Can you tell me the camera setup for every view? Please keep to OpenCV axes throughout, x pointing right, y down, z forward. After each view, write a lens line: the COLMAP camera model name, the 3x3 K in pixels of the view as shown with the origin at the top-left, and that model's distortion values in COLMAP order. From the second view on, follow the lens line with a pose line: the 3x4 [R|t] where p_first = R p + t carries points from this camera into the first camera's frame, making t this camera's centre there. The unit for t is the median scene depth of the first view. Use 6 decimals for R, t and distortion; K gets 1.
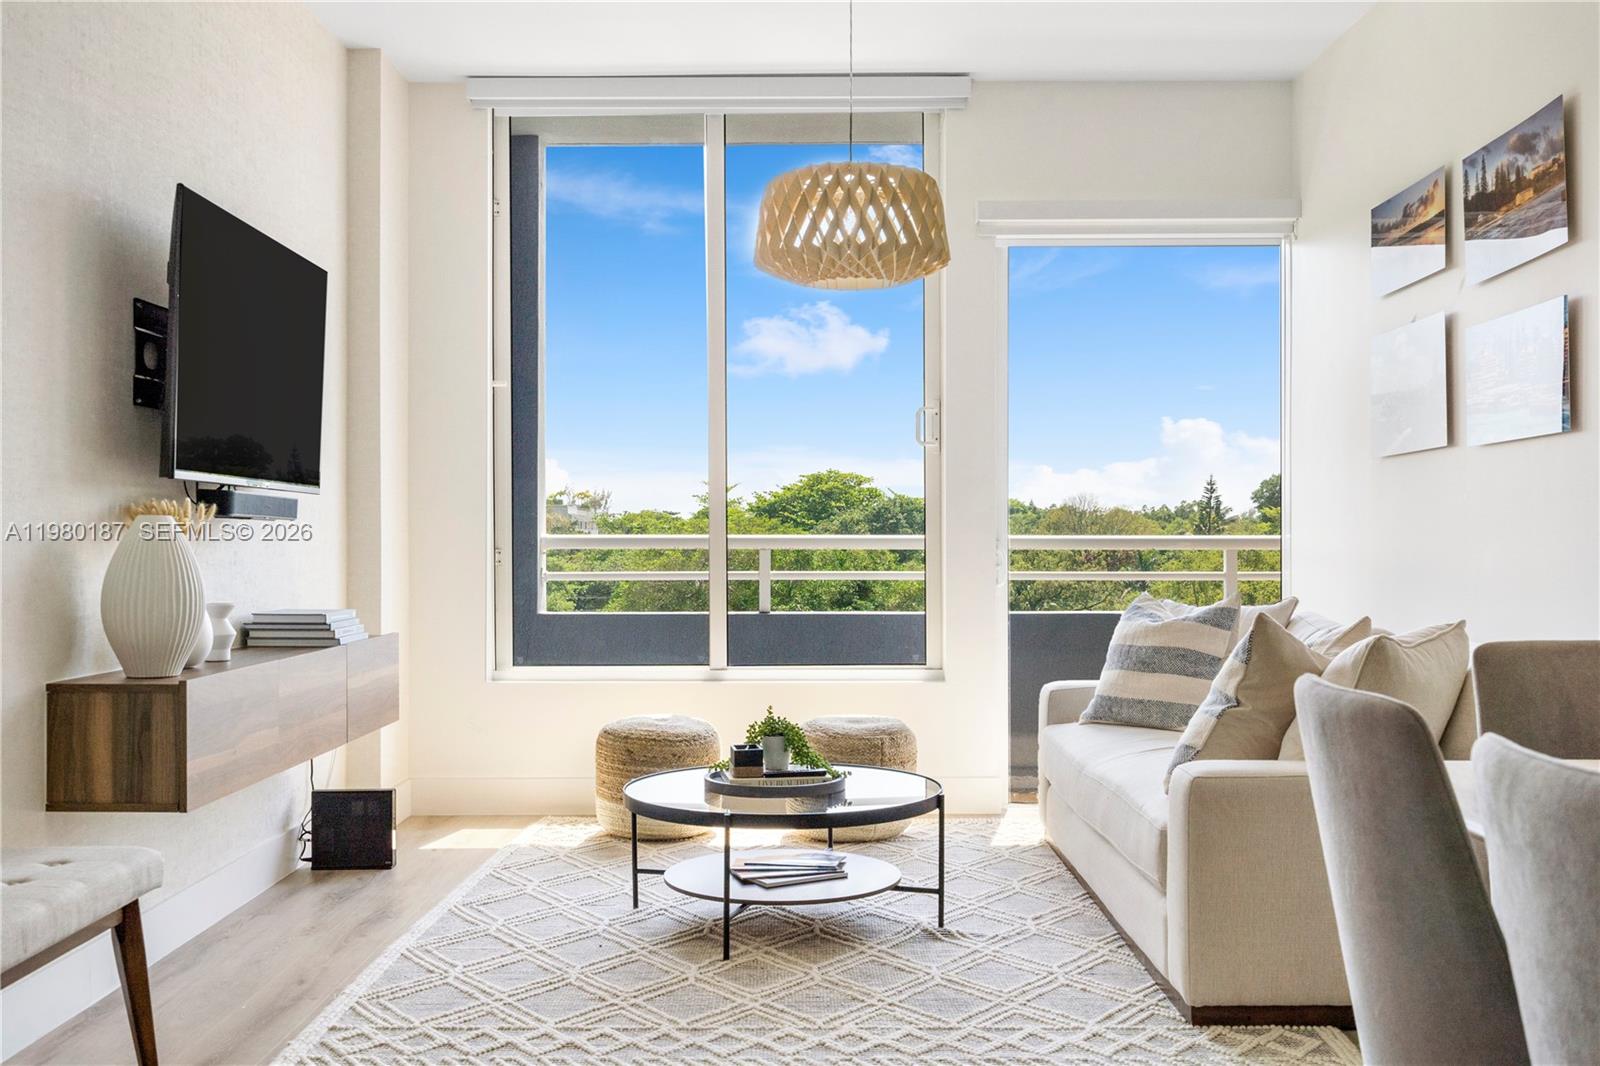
lens RADIAL K [[1574.1, 0, 800.0], [0, 1574.1, 533.0], [0, 0, 1]] dist [-0.002636, 0.004709]
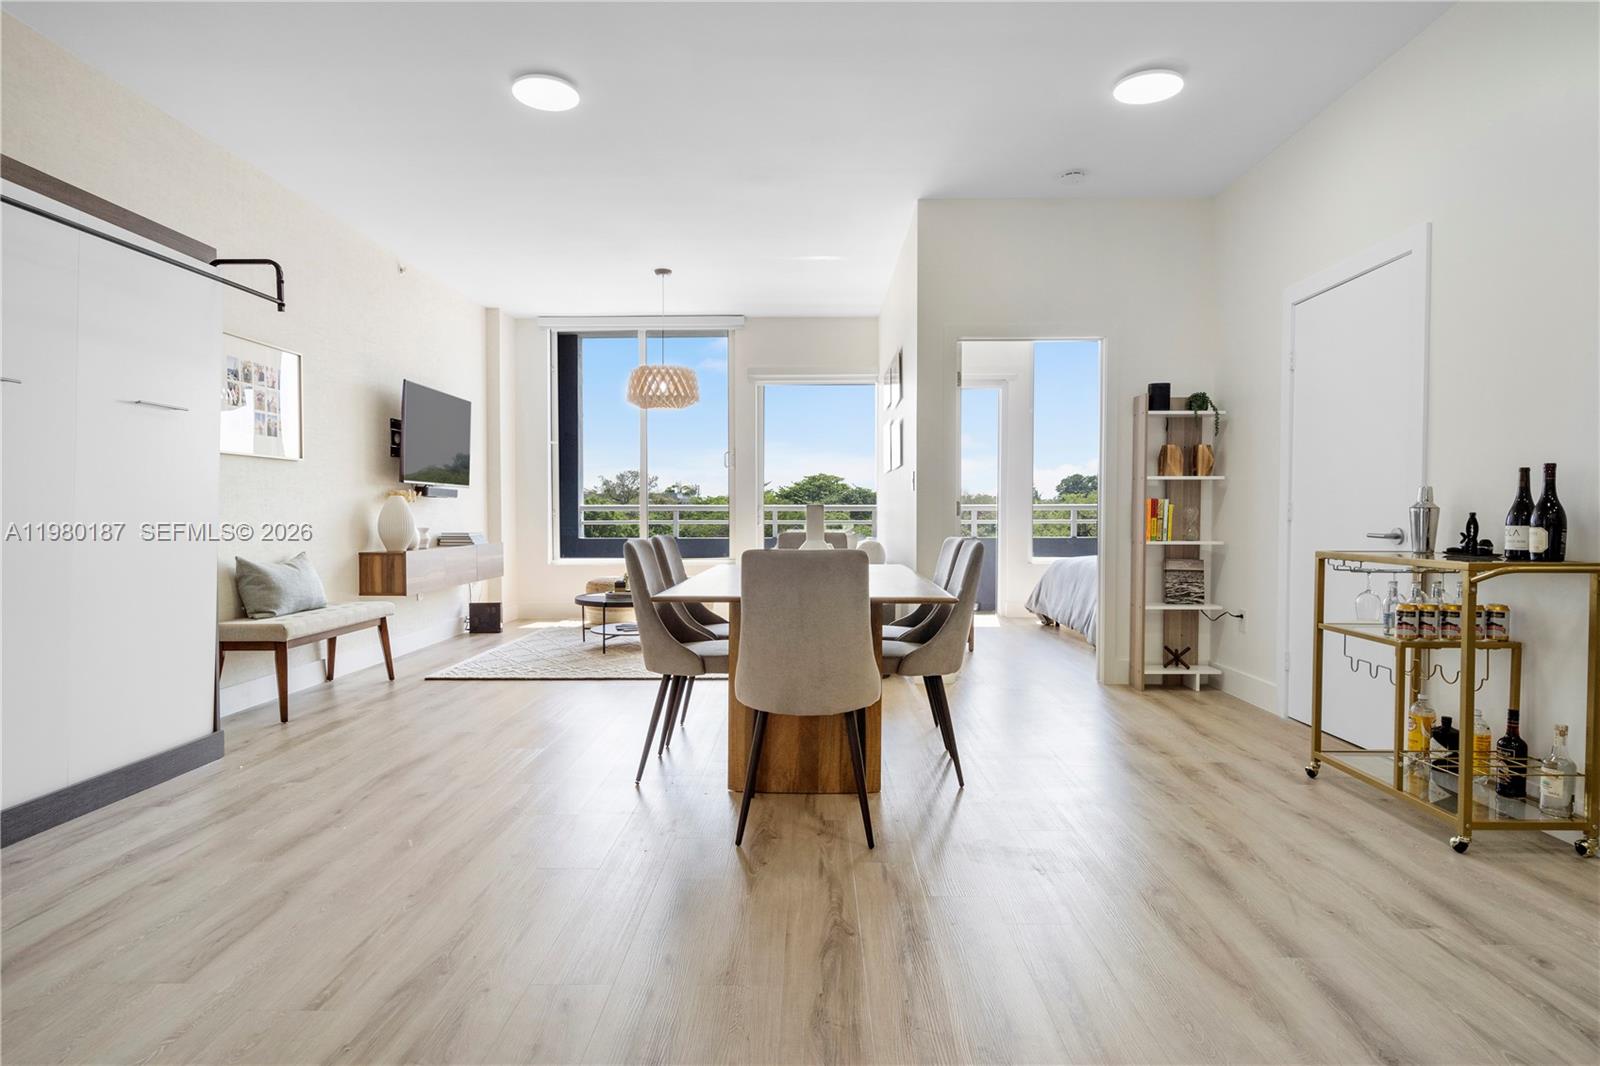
lens RADIAL K [[880.3, 0, 800.0], [0, 880.3, 533.0], [0, 0, 1]] dist [0.000055, -0.000803]
pose [[0.999942, 0.000595, -0.010714, 0.279448], [-0.000299, 0.999618, 0.027639, 0.010240], [0.010726, -0.027634, 0.999561, -0.489645]]
